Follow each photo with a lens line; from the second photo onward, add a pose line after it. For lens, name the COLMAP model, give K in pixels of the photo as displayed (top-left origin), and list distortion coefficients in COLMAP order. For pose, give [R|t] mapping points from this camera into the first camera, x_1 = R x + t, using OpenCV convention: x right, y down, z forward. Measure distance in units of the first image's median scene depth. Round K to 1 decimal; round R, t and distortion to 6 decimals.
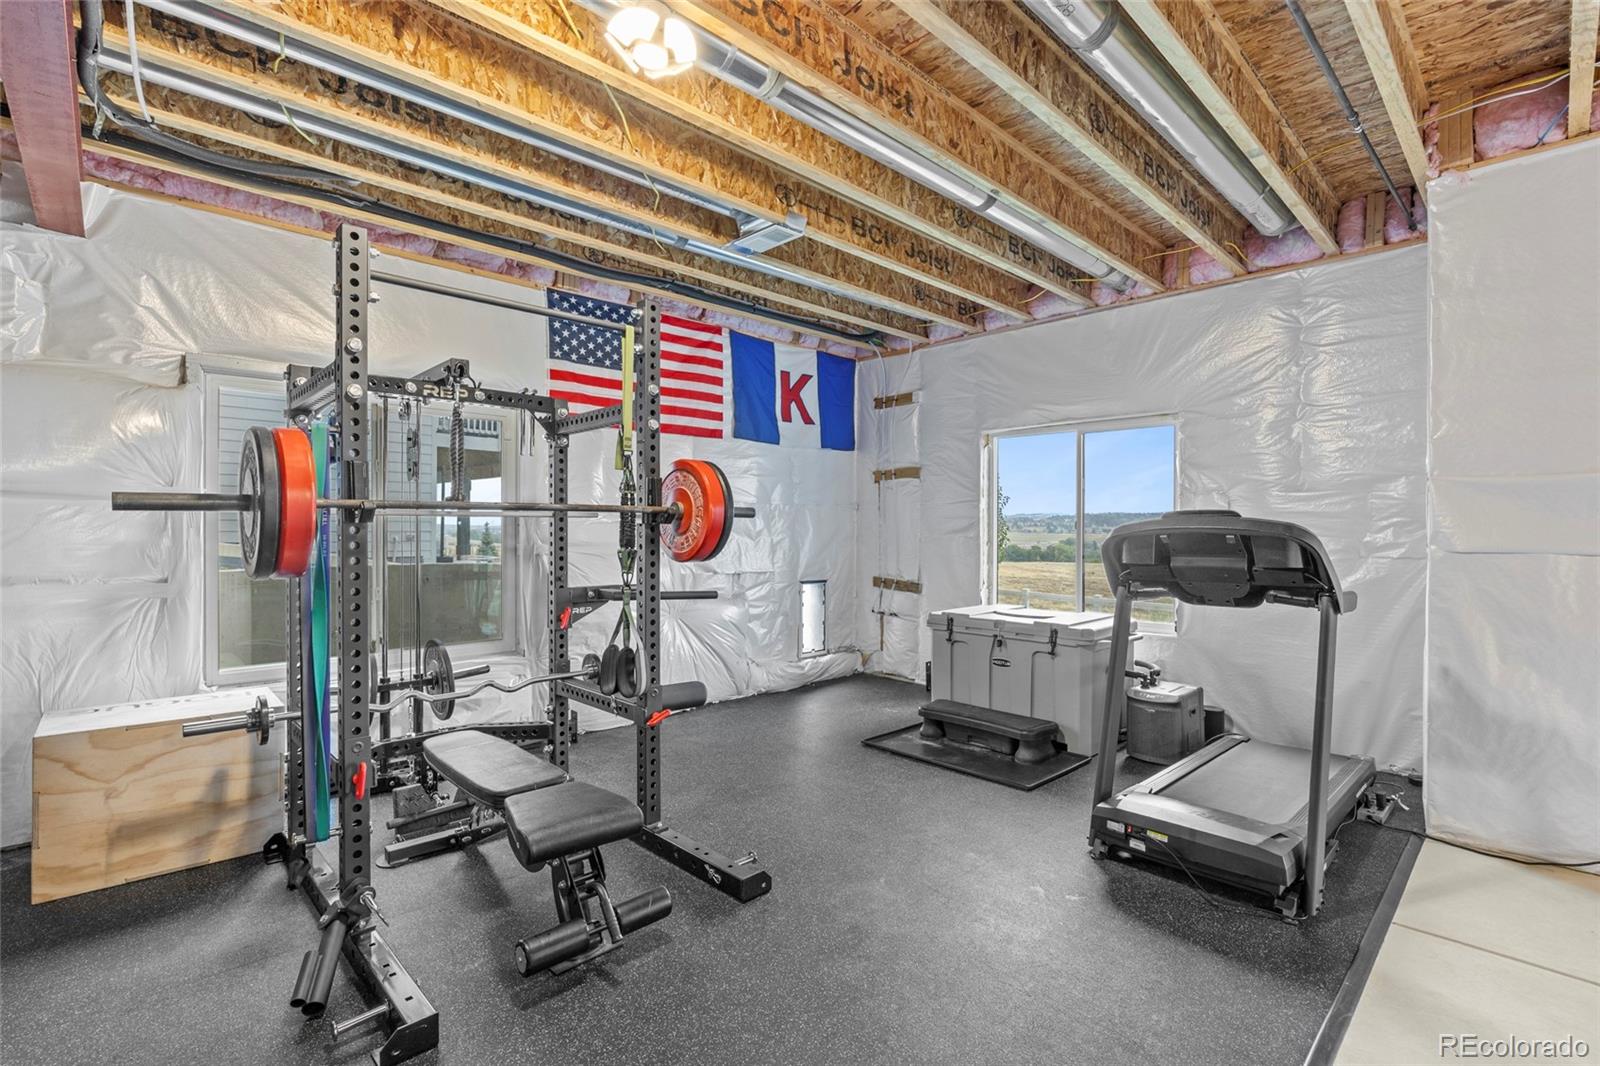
lens RADIAL K [[719.9, 0, 800.0], [0, 719.9, 533.0], [0, 0, 1]] dist [0.000283, -0.000353]
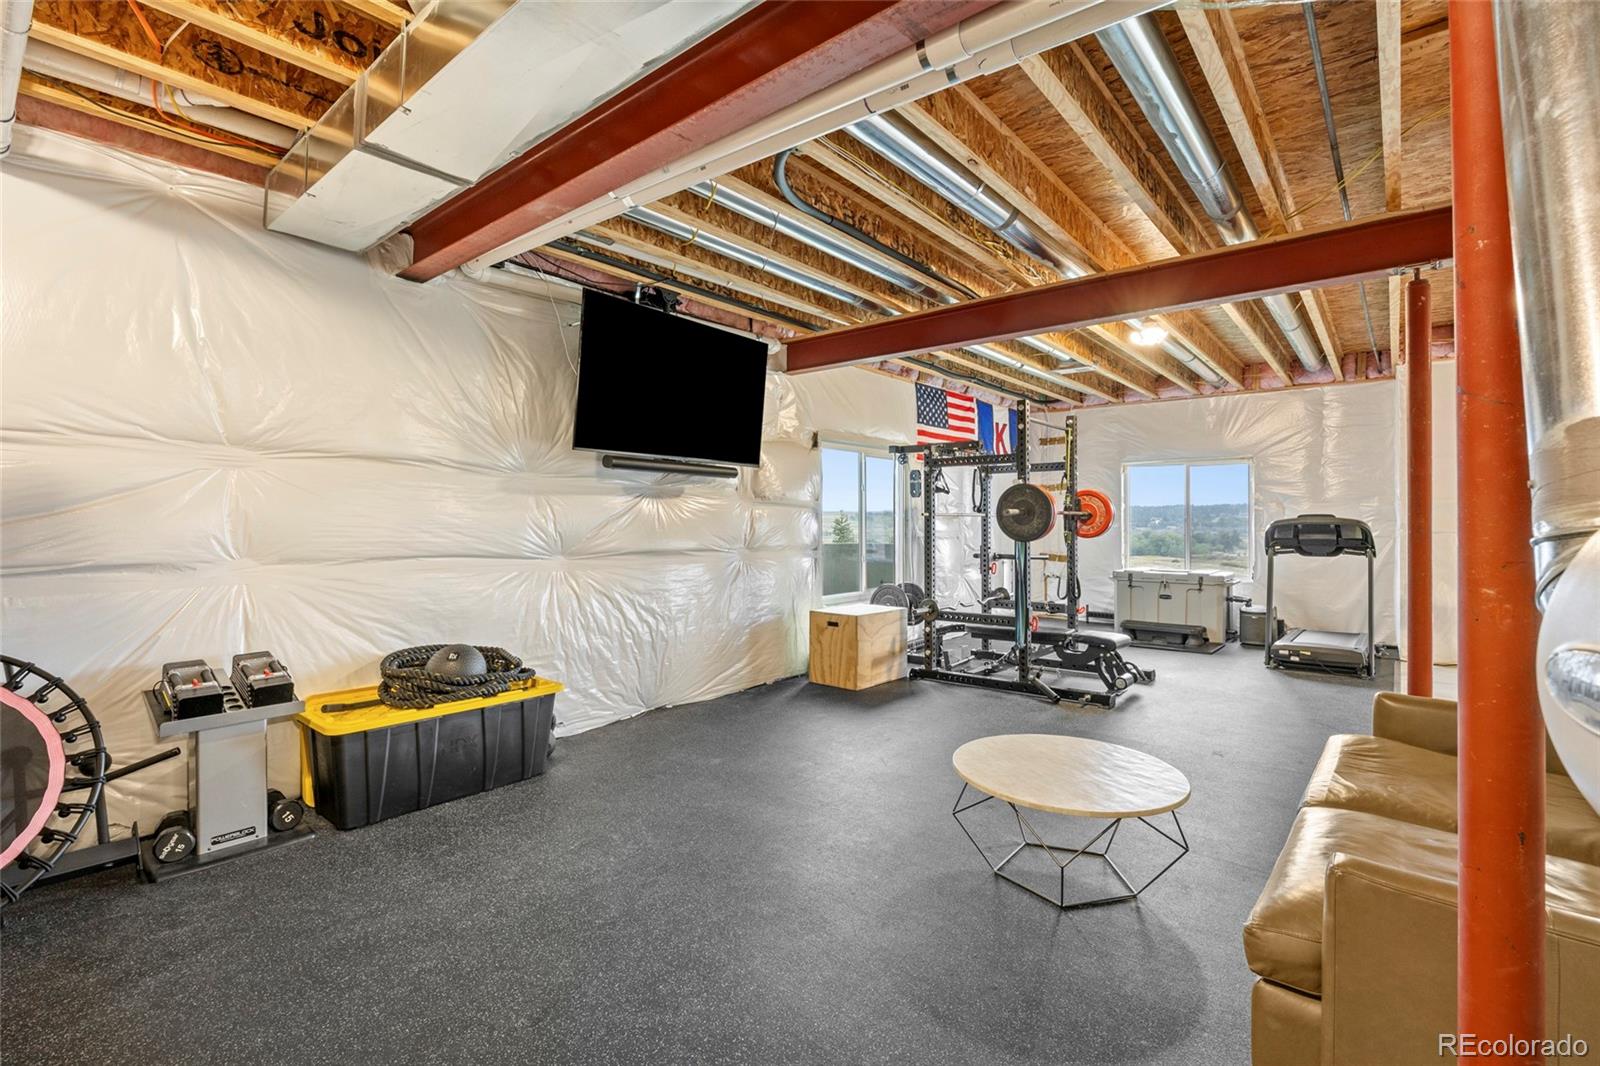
lens RADIAL K [[719.9, 0, 800.0], [0, 719.9, 533.0], [0, 0, 1]] dist [0.000283, -0.000353]
pose [[0.992293, -0.003656, 0.123860, -0.835351], [0.002670, 0.999963, 0.008126, 0.003189], [-0.123885, -0.007732, 0.992266, -0.661364]]
